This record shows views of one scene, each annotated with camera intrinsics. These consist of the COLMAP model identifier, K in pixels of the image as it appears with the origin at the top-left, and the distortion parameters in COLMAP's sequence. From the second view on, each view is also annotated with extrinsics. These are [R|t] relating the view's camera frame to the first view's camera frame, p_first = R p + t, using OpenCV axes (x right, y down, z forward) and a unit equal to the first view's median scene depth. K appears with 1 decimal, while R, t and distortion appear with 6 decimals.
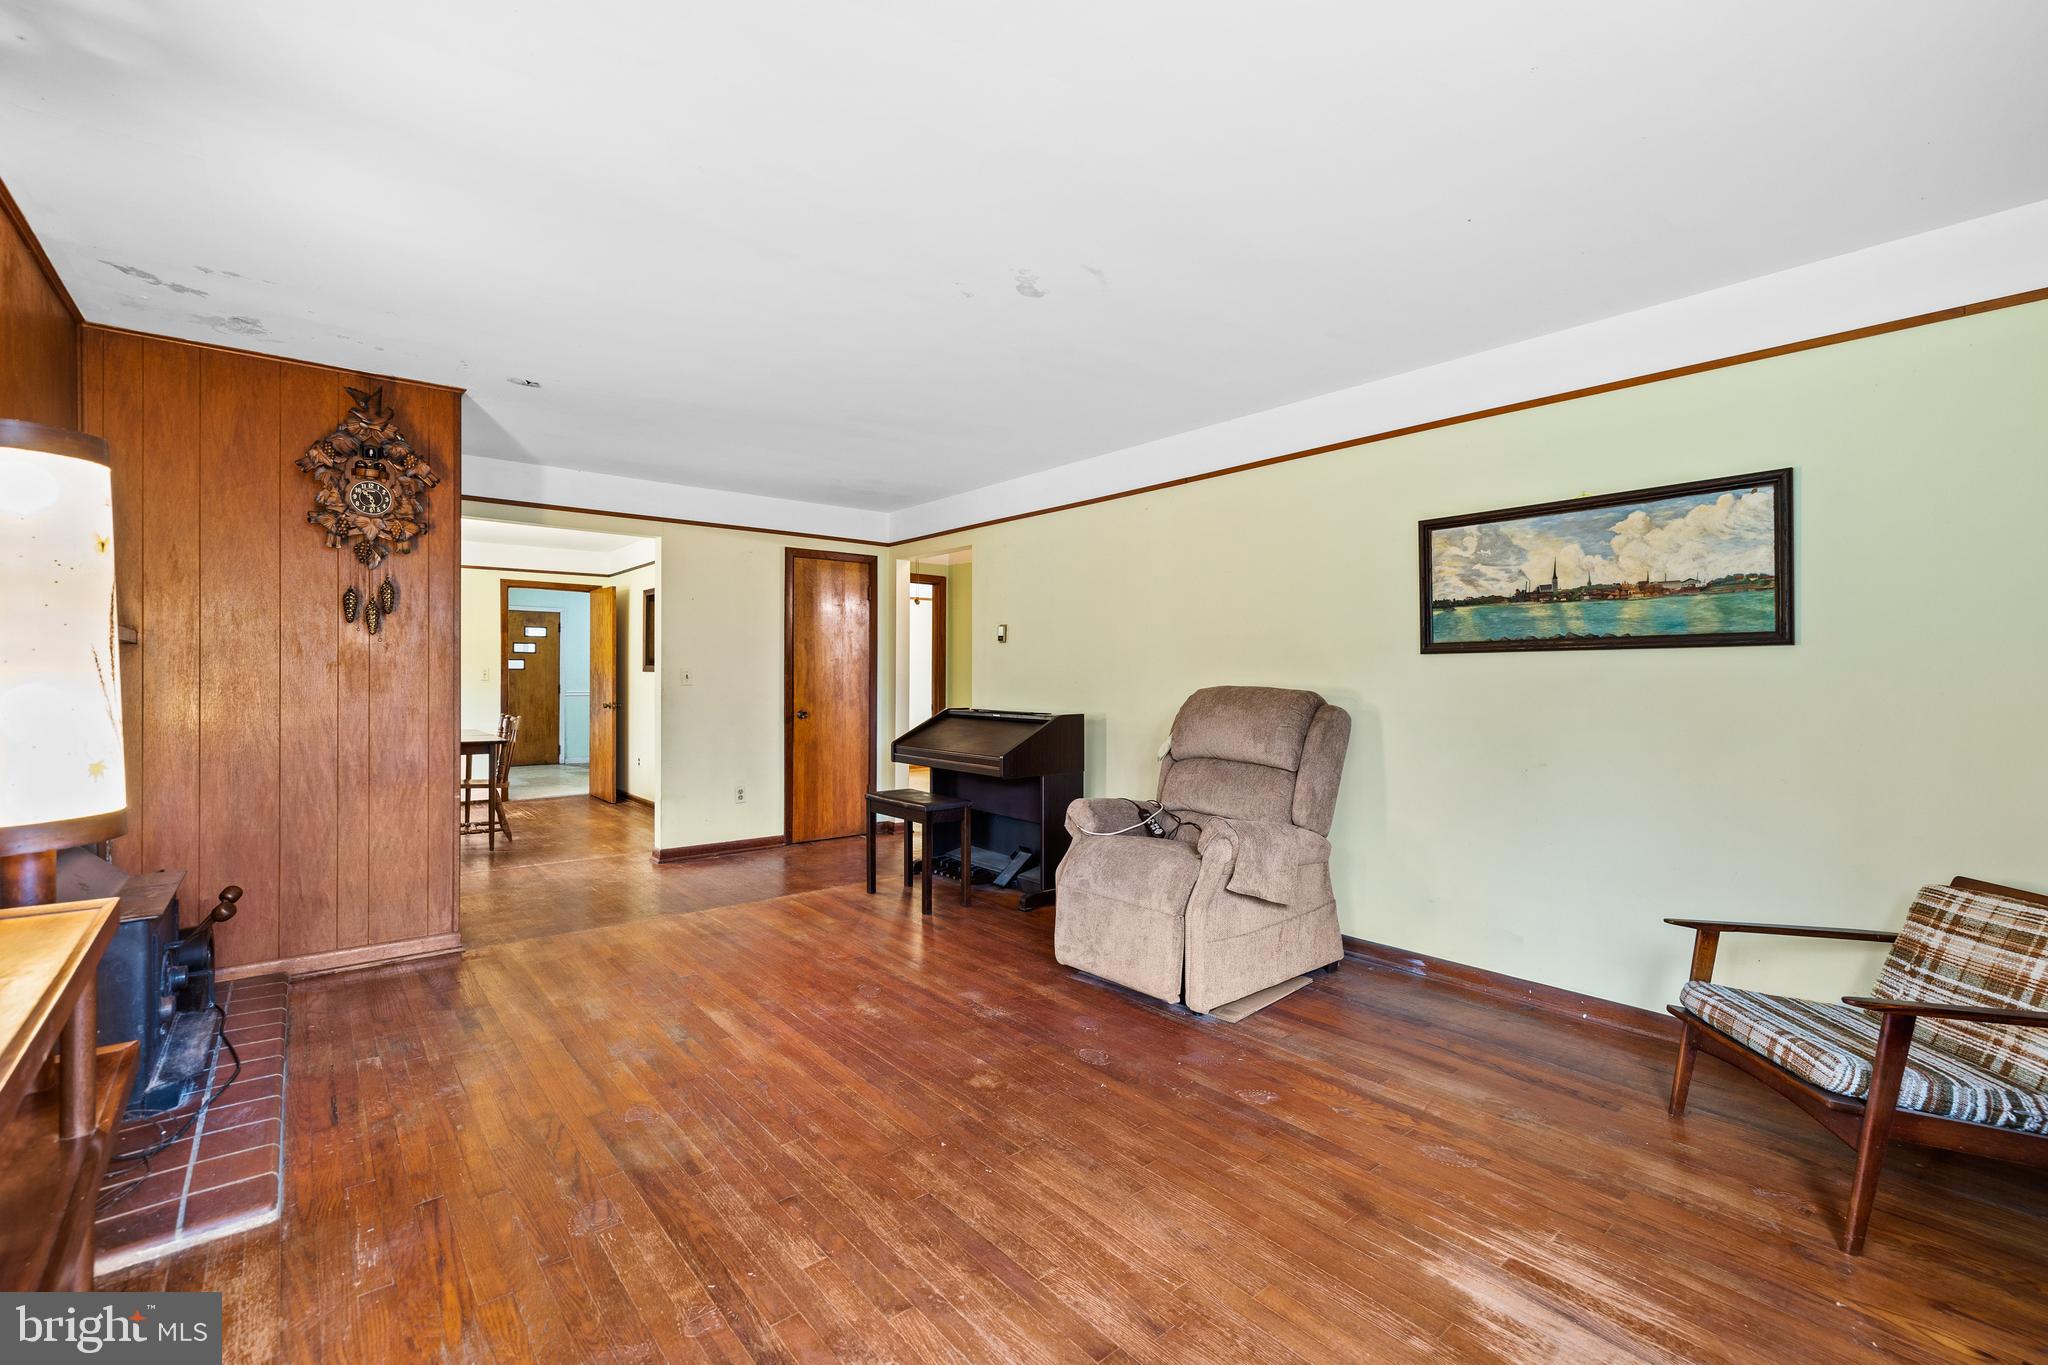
lens RADIAL K [[876.3, 0, 1024.0], [0, 876.3, 682.5], [0, 0, 1]] dist [0.001895, 0.000062]
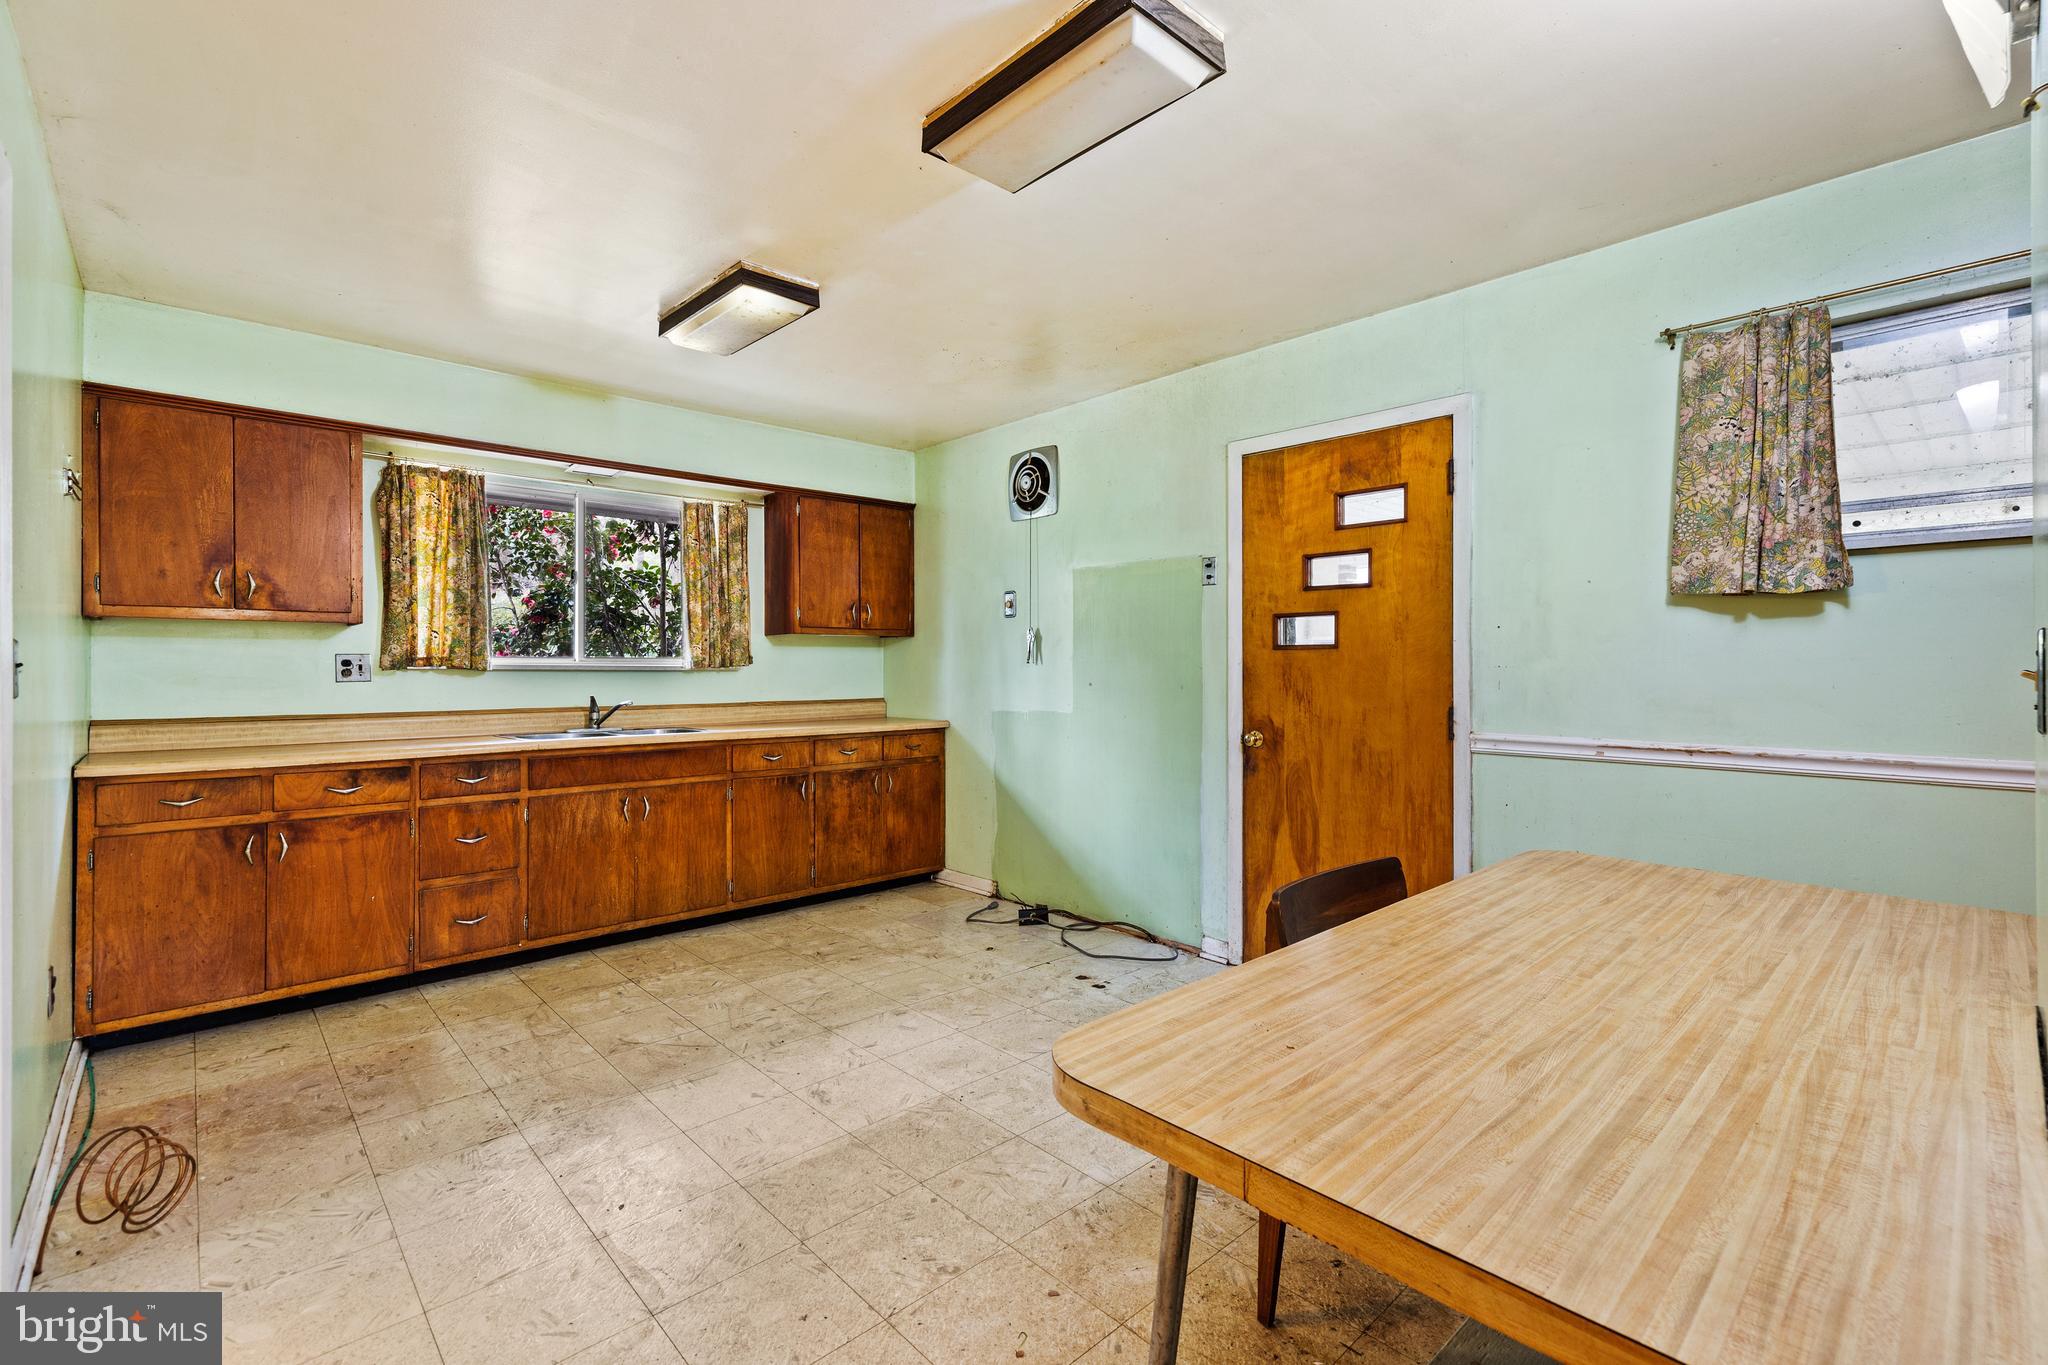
lens RADIAL K [[905.9, 0, 1033.1], [0, 905.9, 669.8], [0, 0, 1]] dist [0.001933, 0.000181]
pose [[0.062021, 0.001473, -0.998074, -1.043490], [-0.006373, 0.999979, 0.001080, -0.026457], [0.998054, 0.006293, 0.062029, 3.222140]]
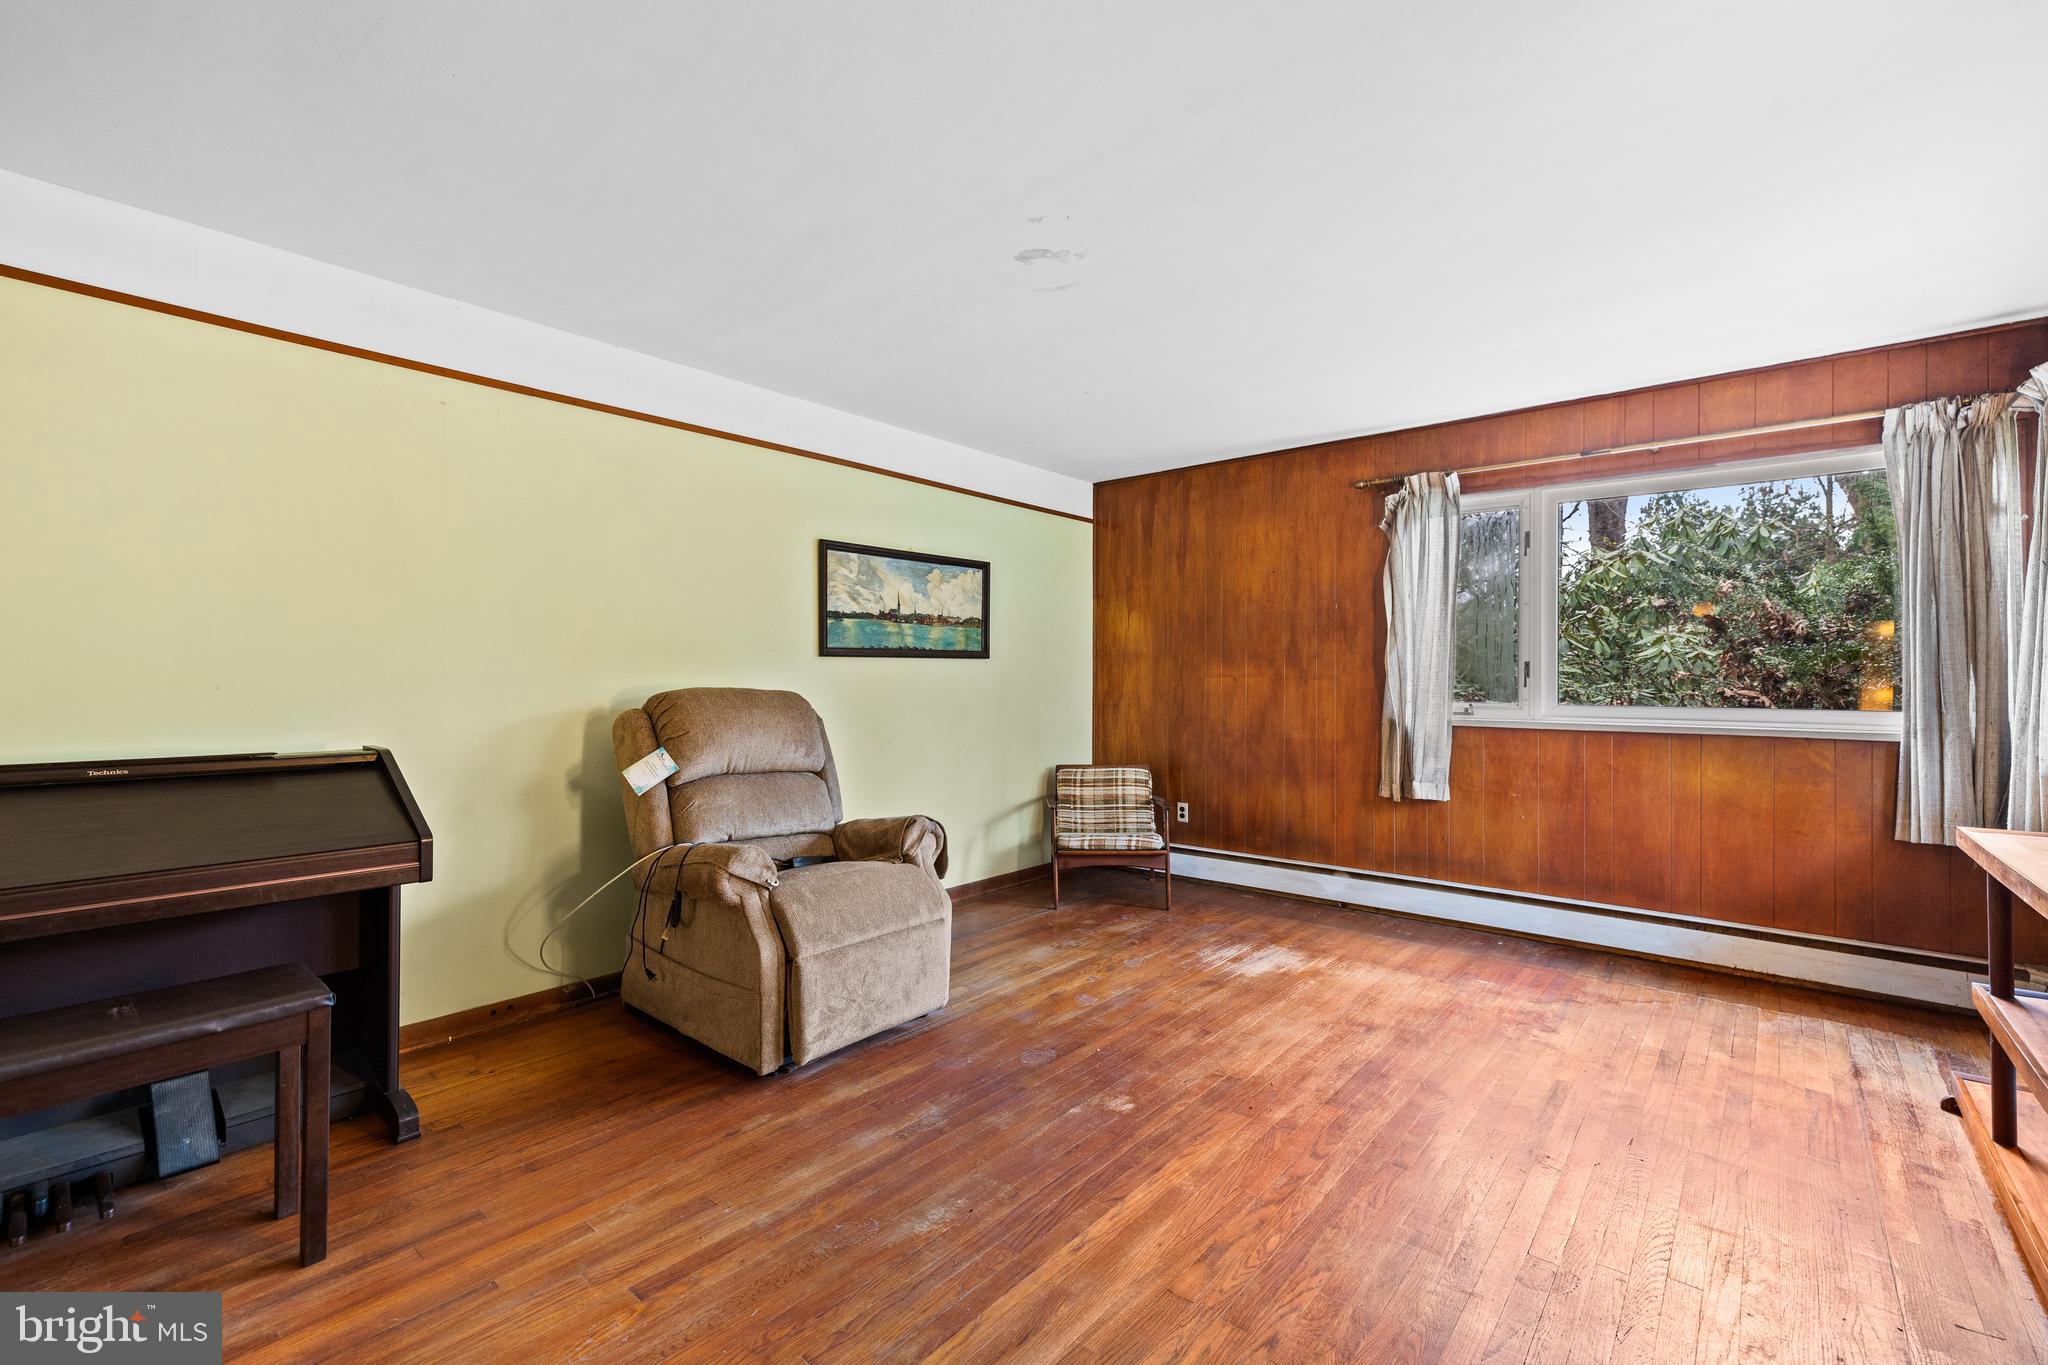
lens RADIAL K [[886.3, 0, 1022.3], [0, 886.3, 672.1], [0, 0, 1]] dist [0.003164, 0.000141]
pose [[-0.168024, -0.000568, 0.985783, -0.812087], [0.002867, 0.999995, 0.001065, -0.014027], [-0.985779, 0.003005, -0.168022, 1.047449]]
